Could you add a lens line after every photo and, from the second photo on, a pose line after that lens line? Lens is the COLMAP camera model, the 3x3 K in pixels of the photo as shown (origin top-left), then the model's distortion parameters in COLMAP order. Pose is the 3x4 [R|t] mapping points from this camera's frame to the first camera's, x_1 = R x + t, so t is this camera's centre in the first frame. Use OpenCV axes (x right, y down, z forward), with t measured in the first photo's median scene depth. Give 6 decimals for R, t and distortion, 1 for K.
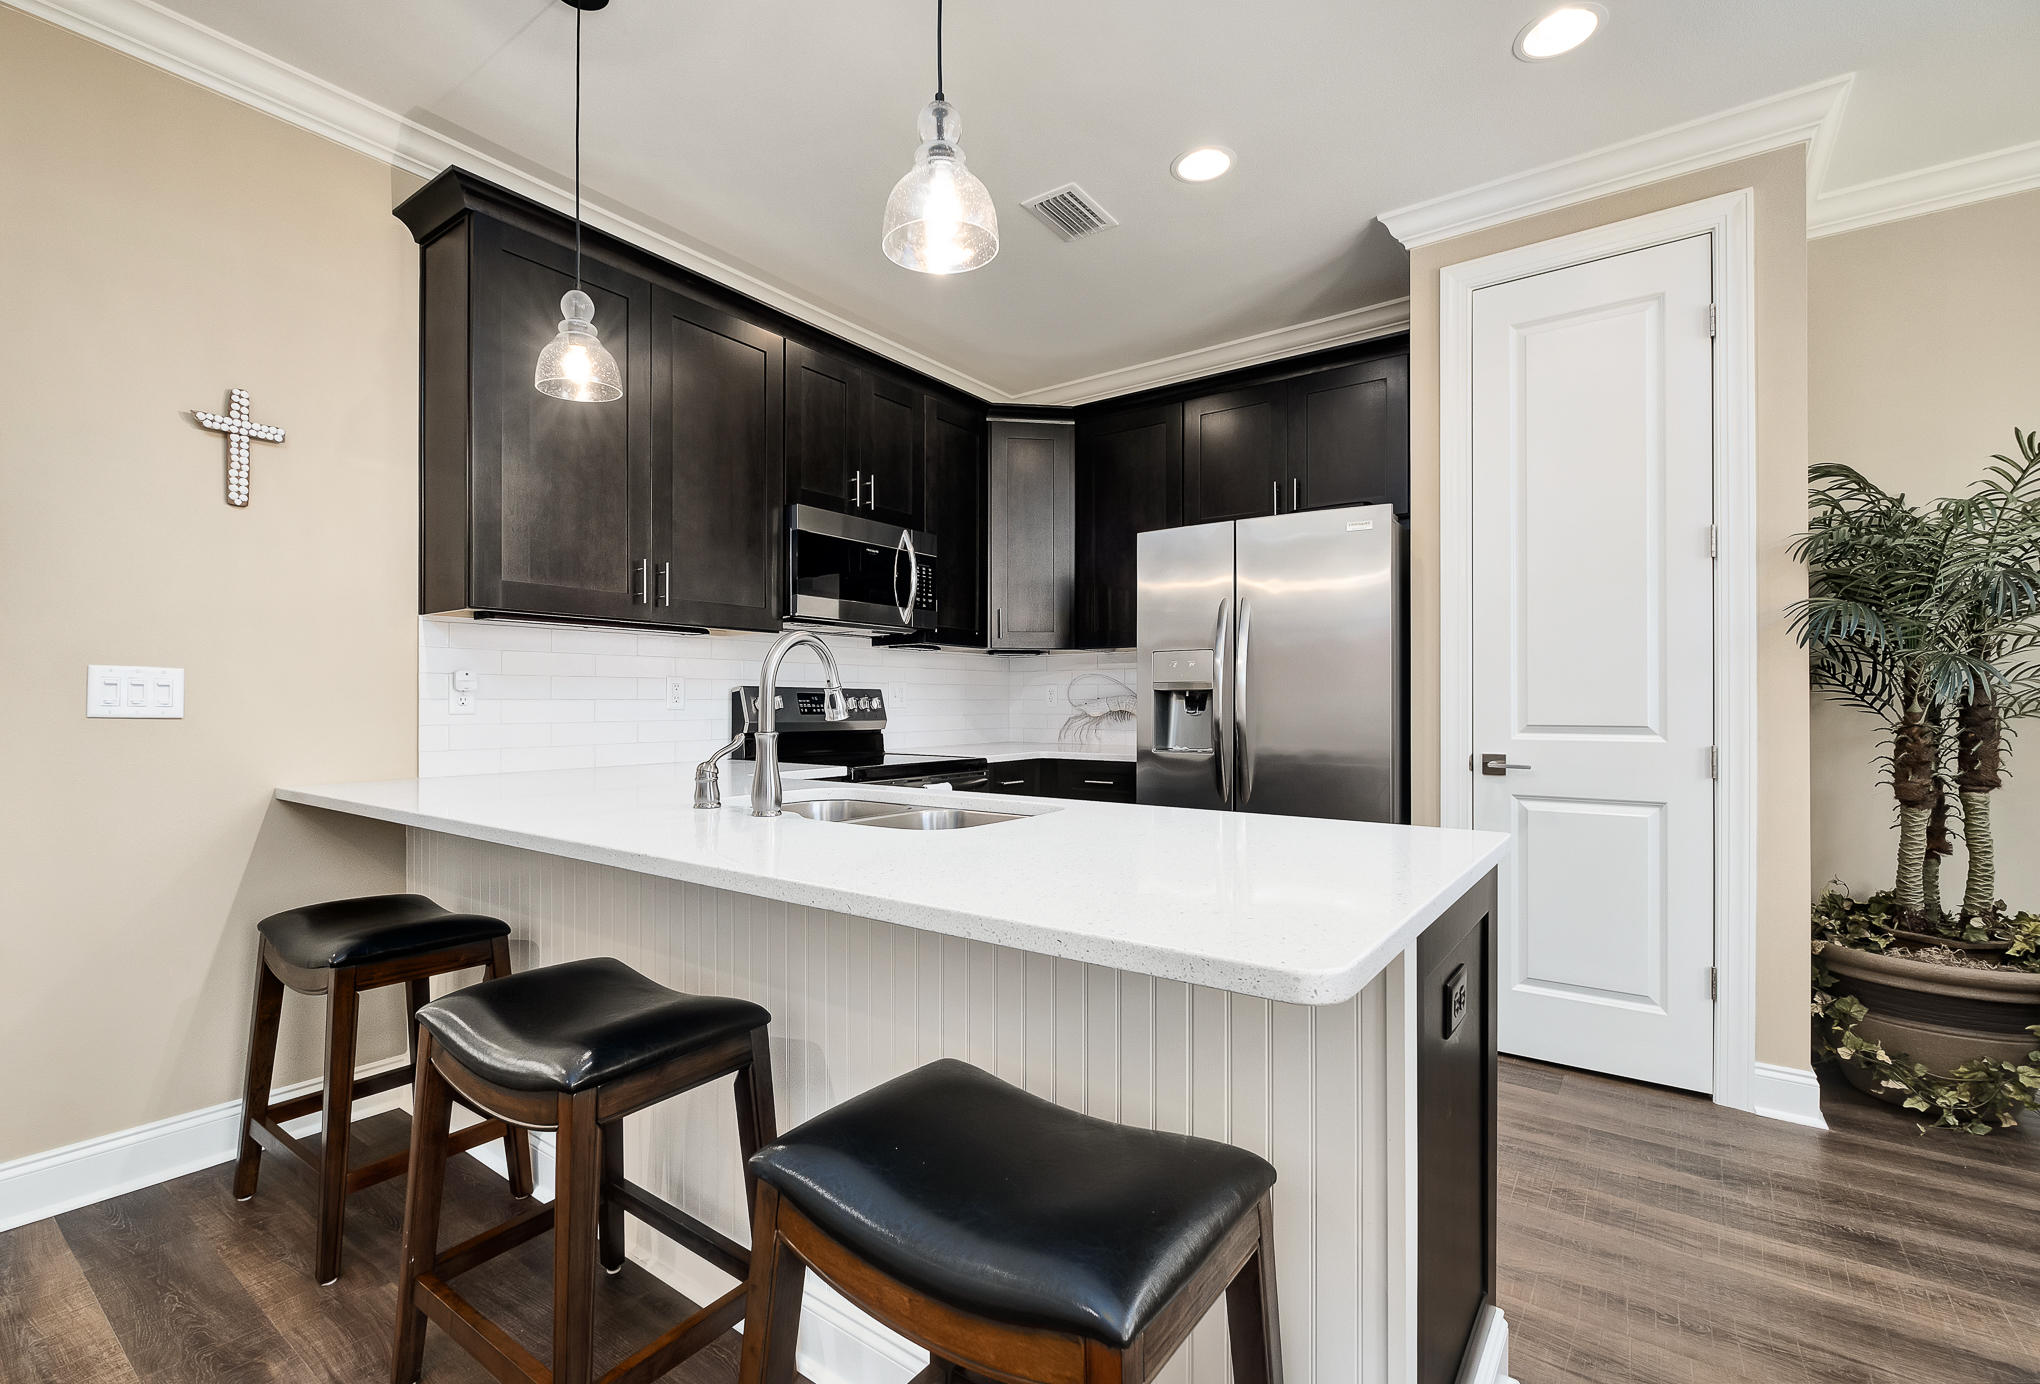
lens RADIAL K [[902.7, 0, 1023.0], [0, 902.7, 702.3], [0, 0, 1]] dist [0.002721, -0.000133]
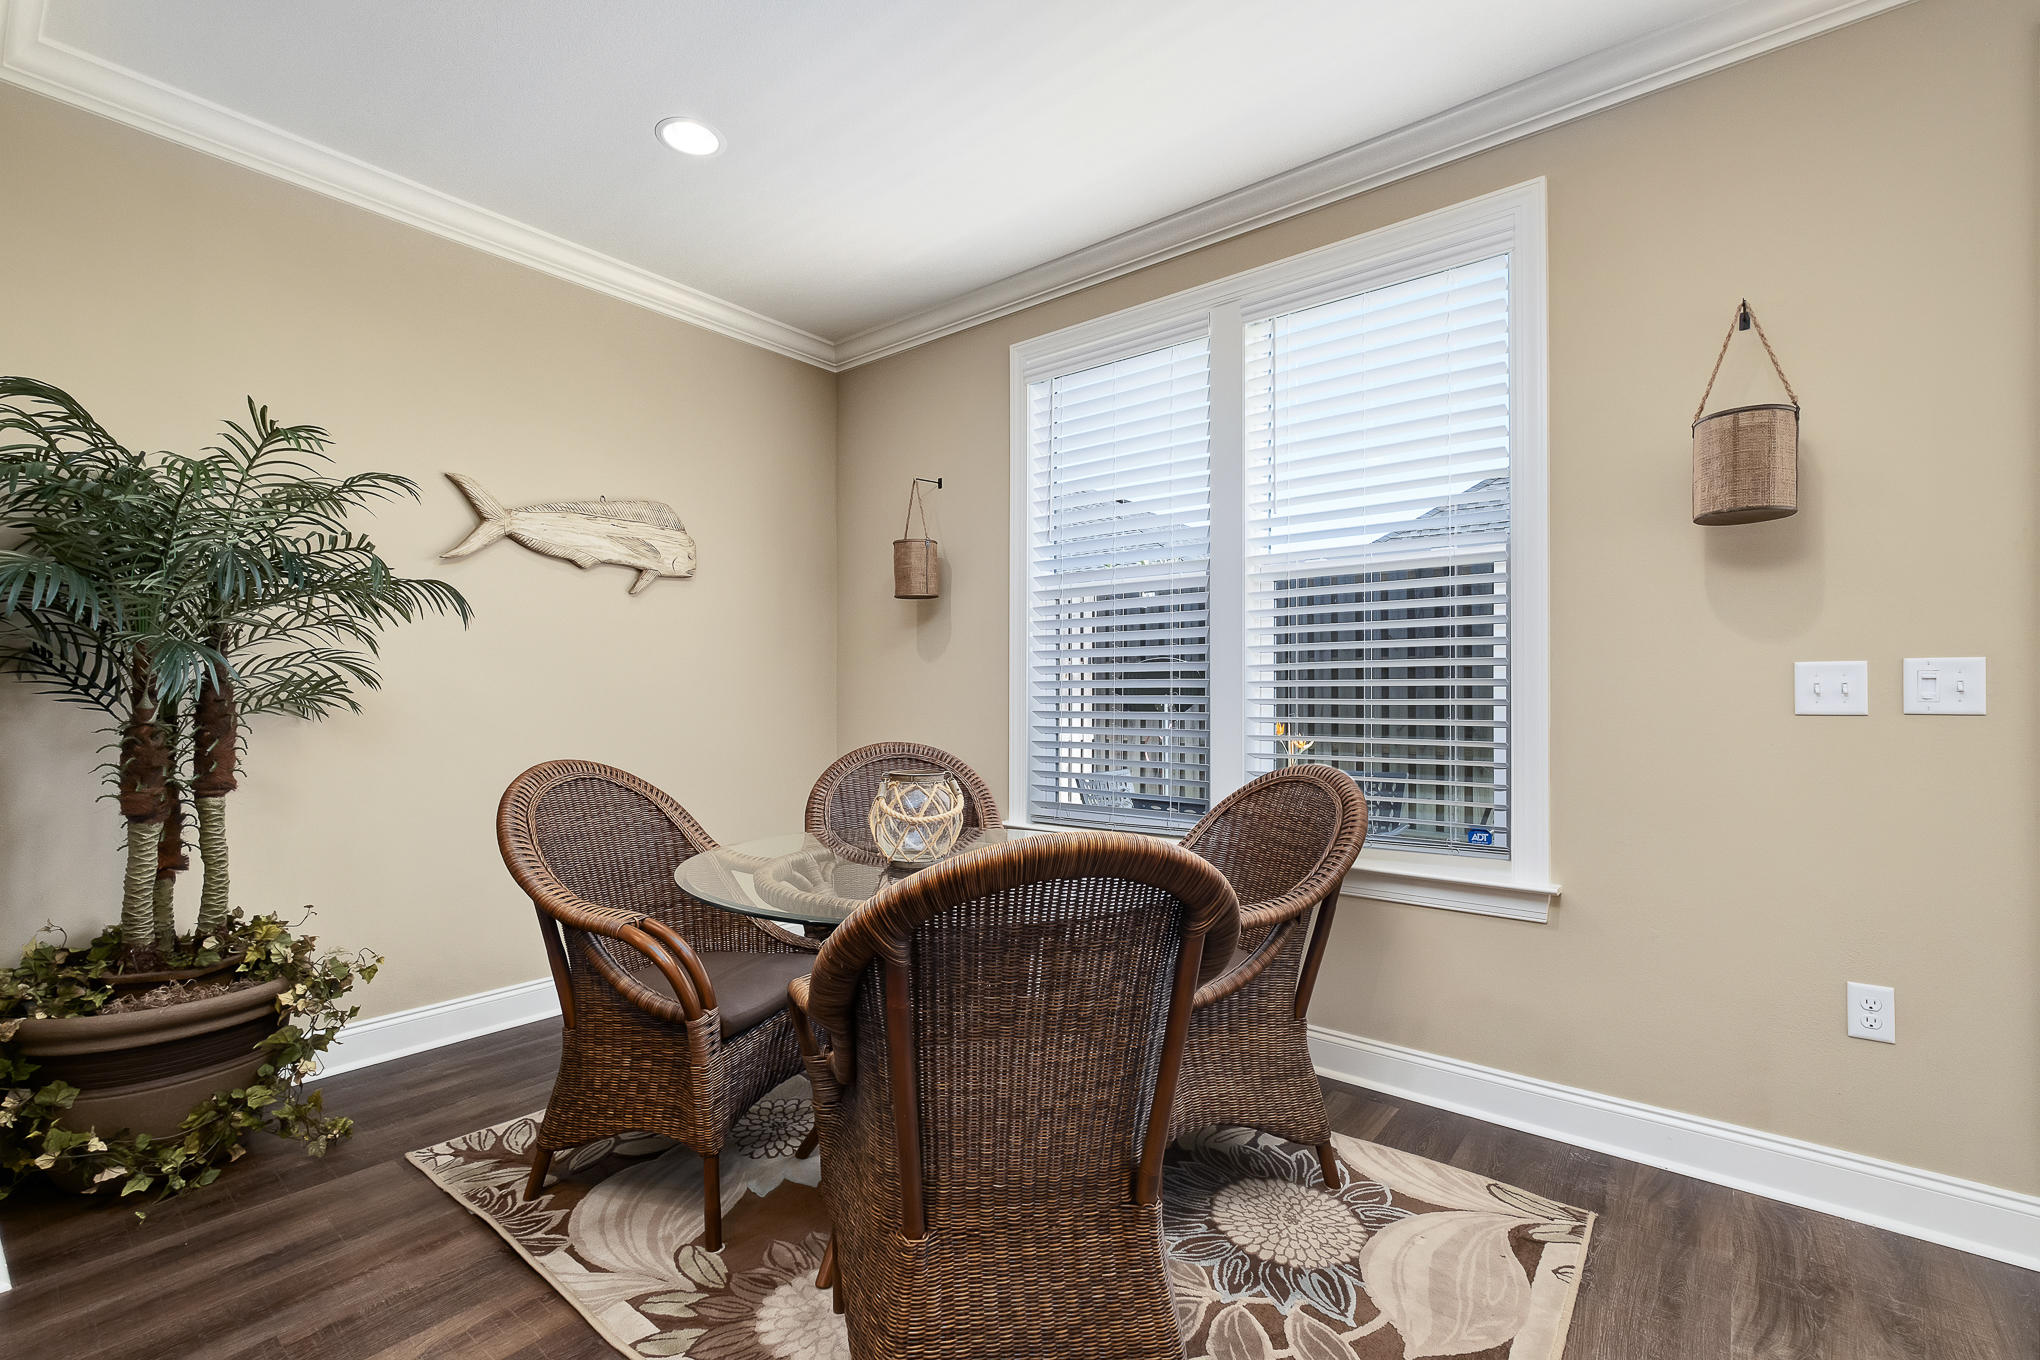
lens RADIAL K [[884.0, 0, 1014.5], [0, 884.0, 680.3], [0, 0, 1]] dist [-0.011775, 0.000705]
pose [[0.050074, 0.016316, 0.998612, 0.217570], [-0.000081, 0.999867, -0.016333, -0.002312], [-0.998745, 0.000737, 0.050069, 0.155751]]
